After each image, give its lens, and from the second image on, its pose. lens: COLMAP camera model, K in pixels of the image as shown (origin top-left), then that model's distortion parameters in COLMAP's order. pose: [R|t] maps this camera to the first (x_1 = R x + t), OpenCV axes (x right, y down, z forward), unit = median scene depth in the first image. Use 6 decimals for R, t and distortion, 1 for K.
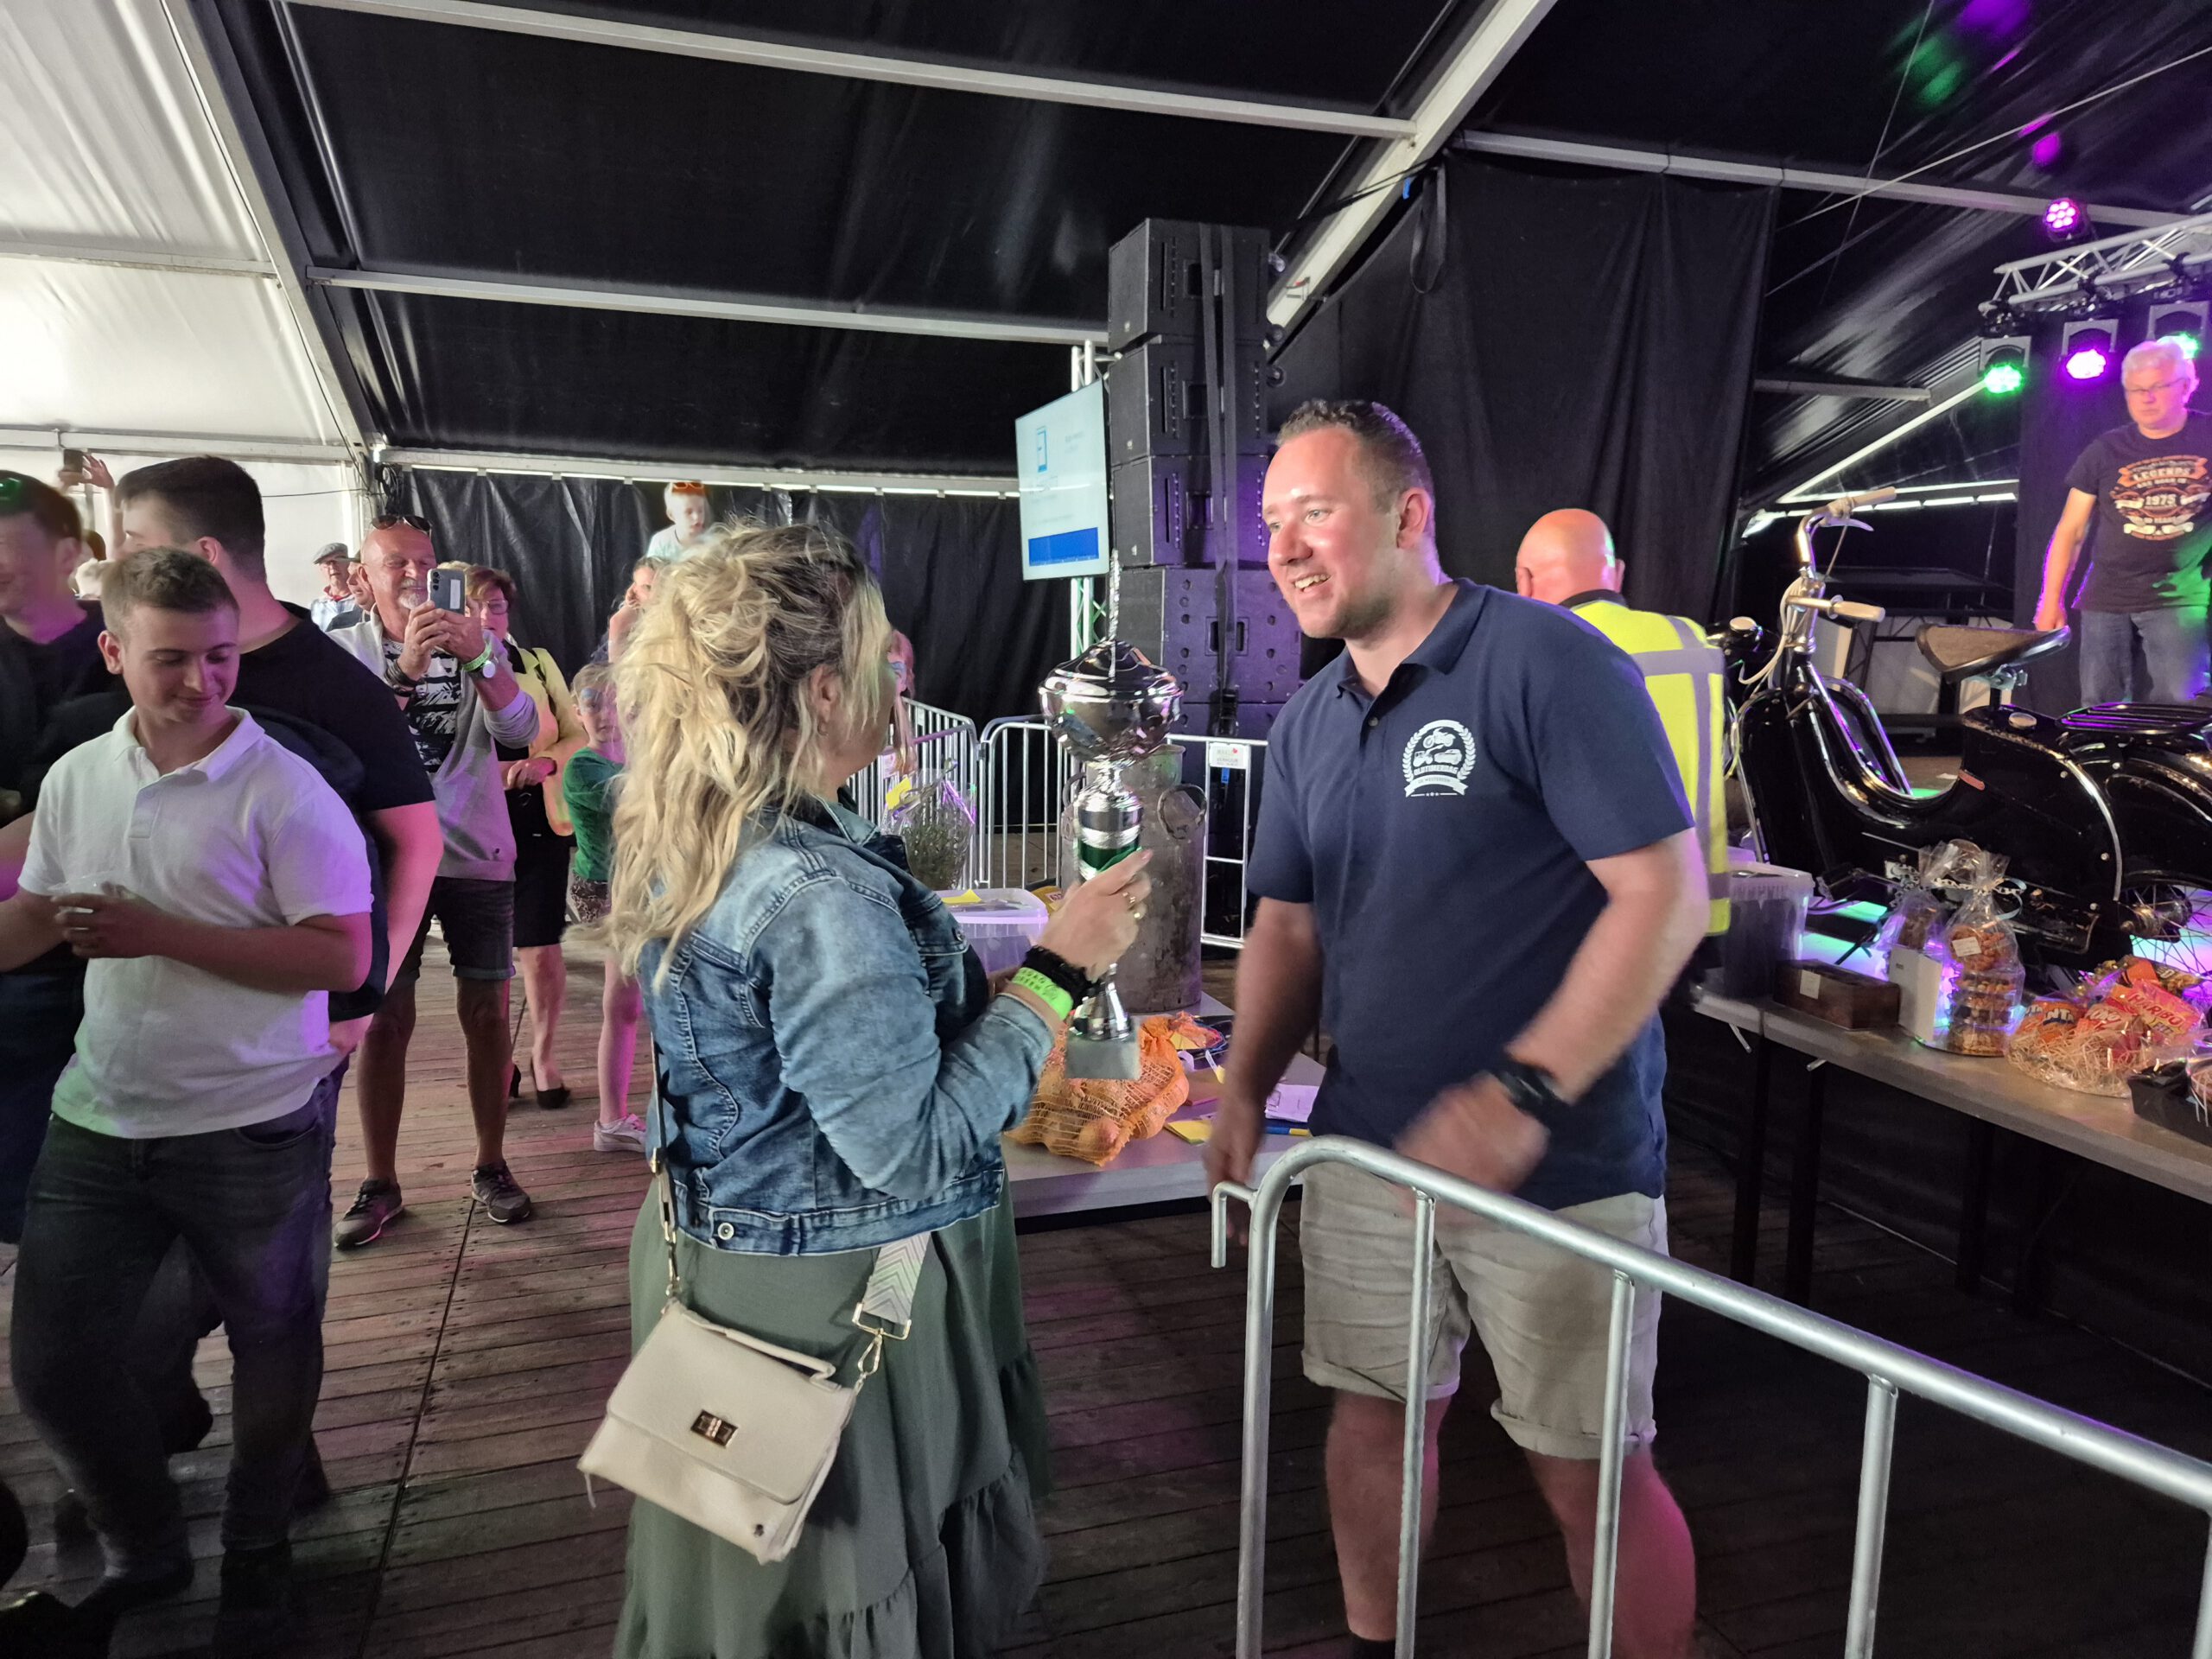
lens RADIAL K [[1412.6, 0, 1106.0], [0, 1412.6, 829.5], [0, 0, 1]] dist [0.042004, -0.038152]
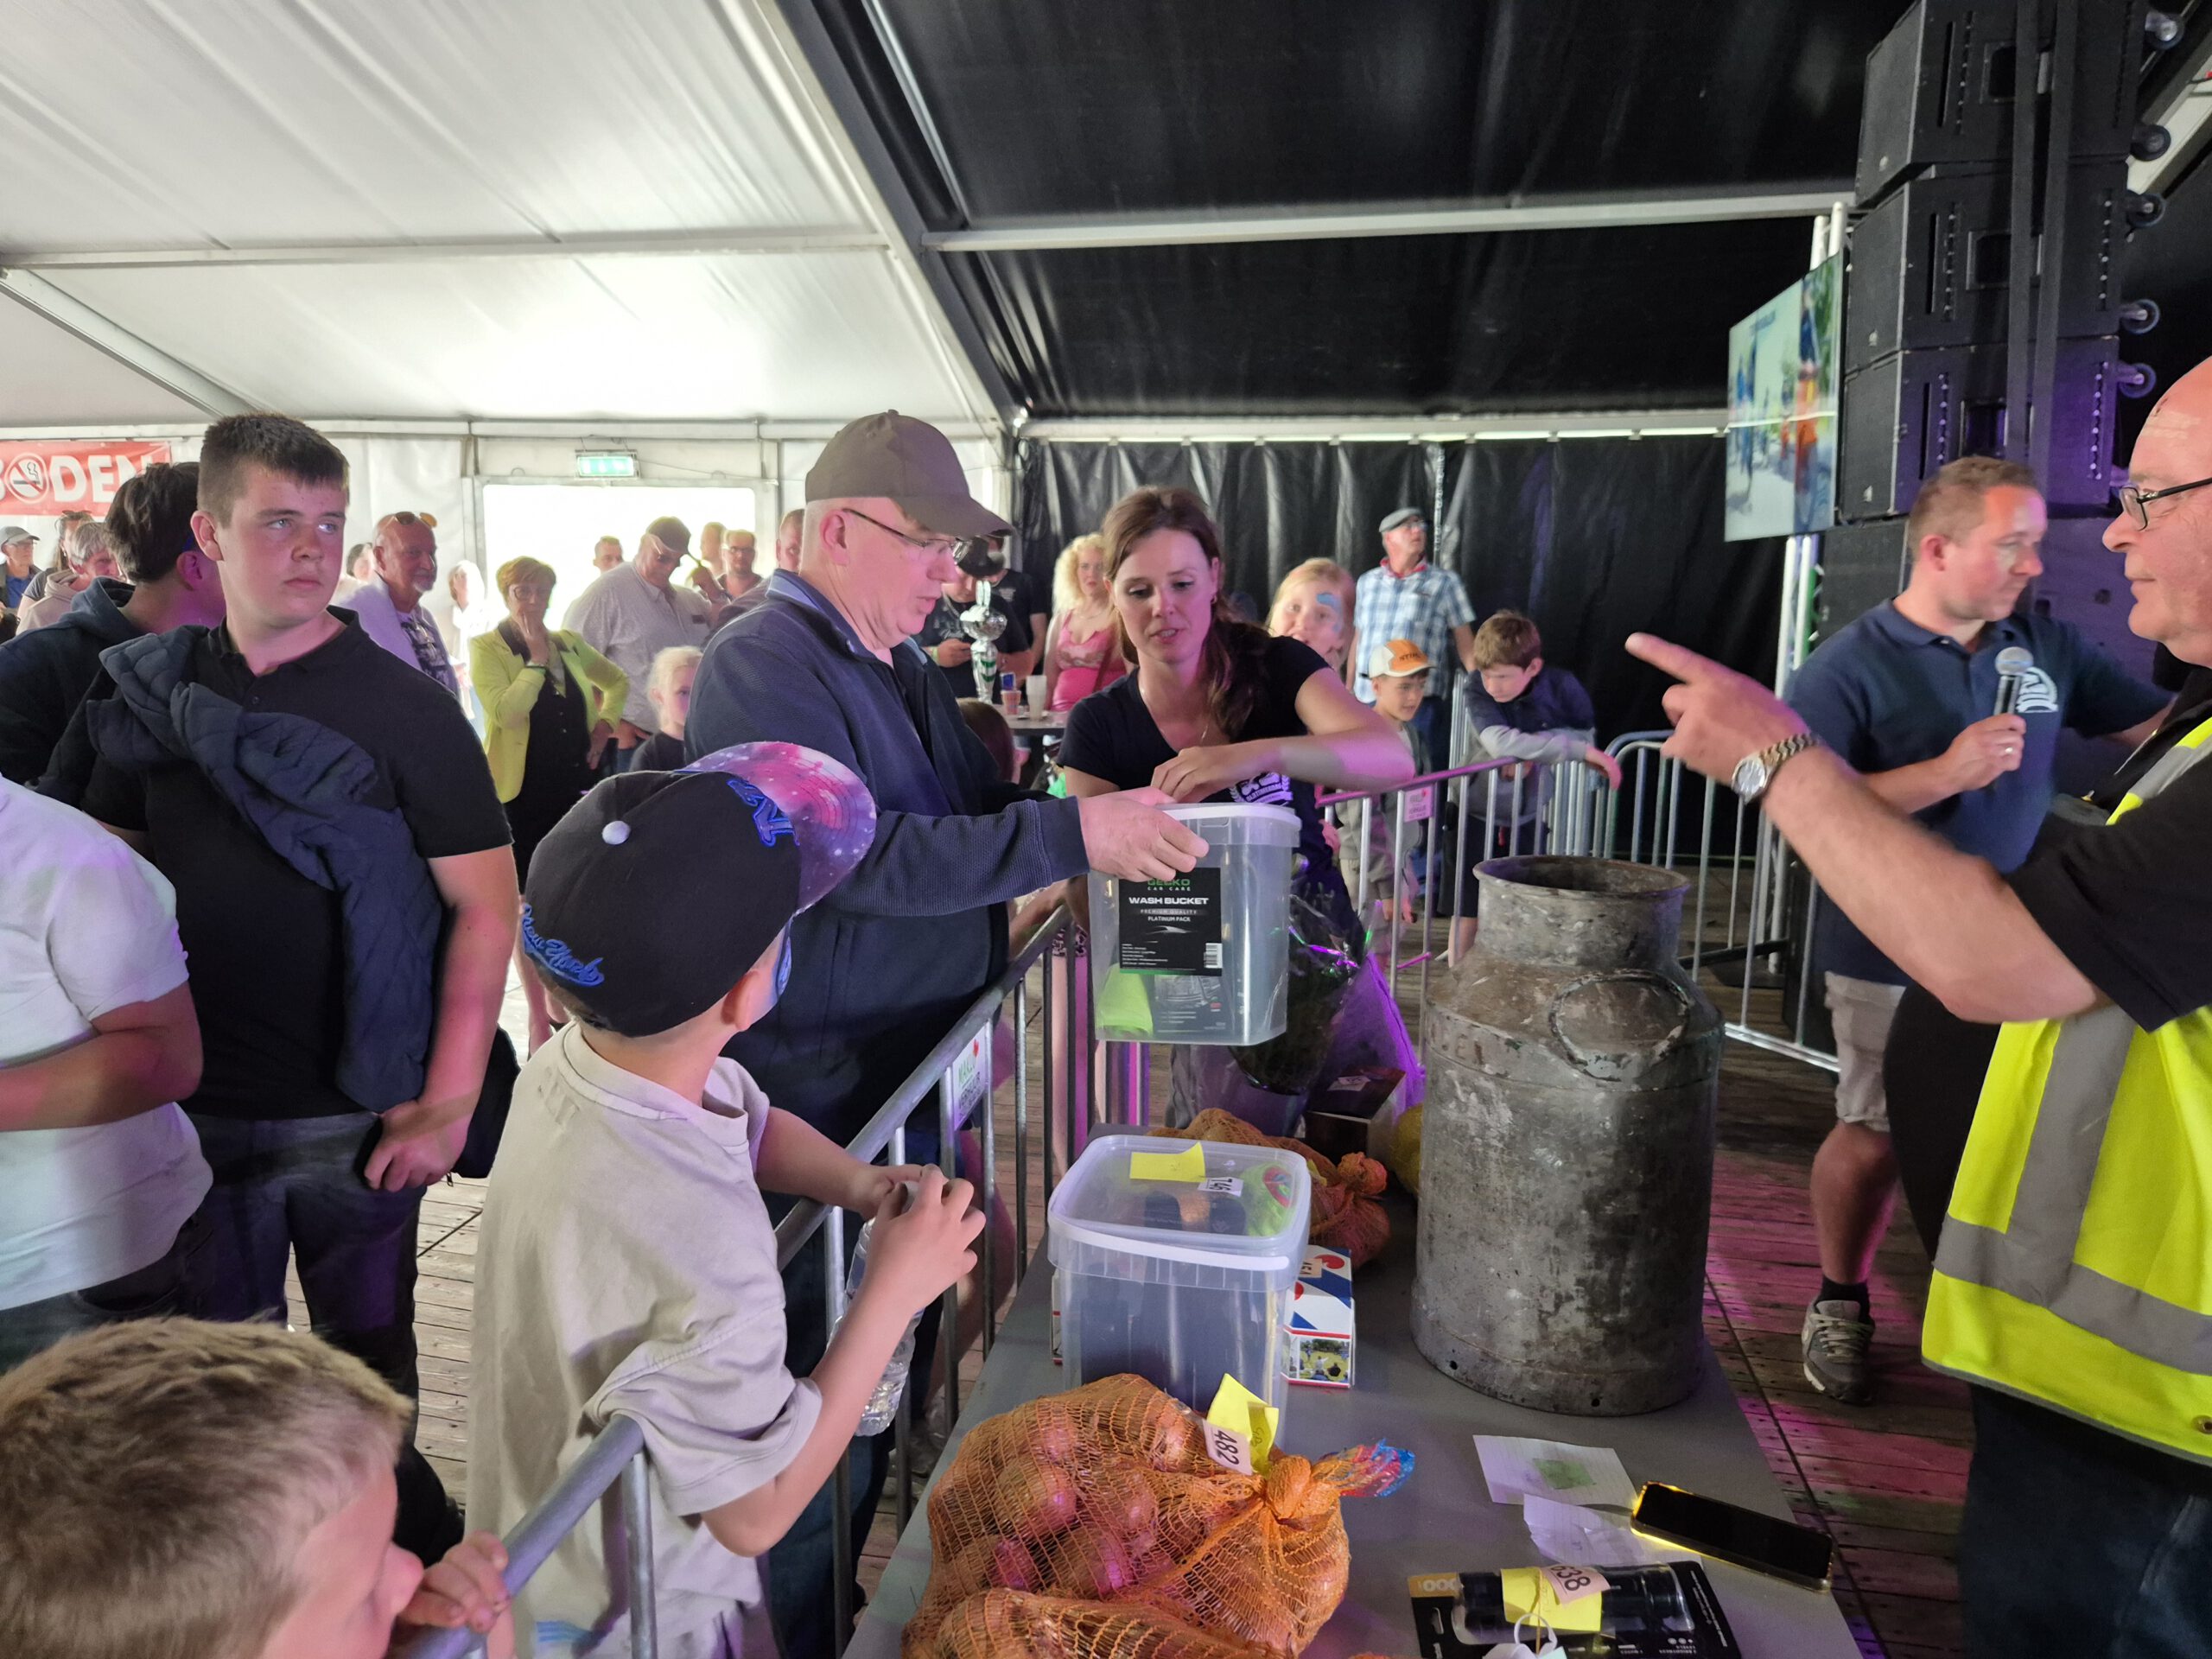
lens RADIAL K [[1412.6, 0, 1106.0], [0, 1412.6, 829.5], [0, 0, 1]] dist [0.042004, -0.038152]
pose [[0.870244, 0.078742, -0.486287, 0.040102], [-0.067311, 0.996891, 0.040964, -0.032488], [0.488001, -0.002917, 0.872838, 0.181171]]
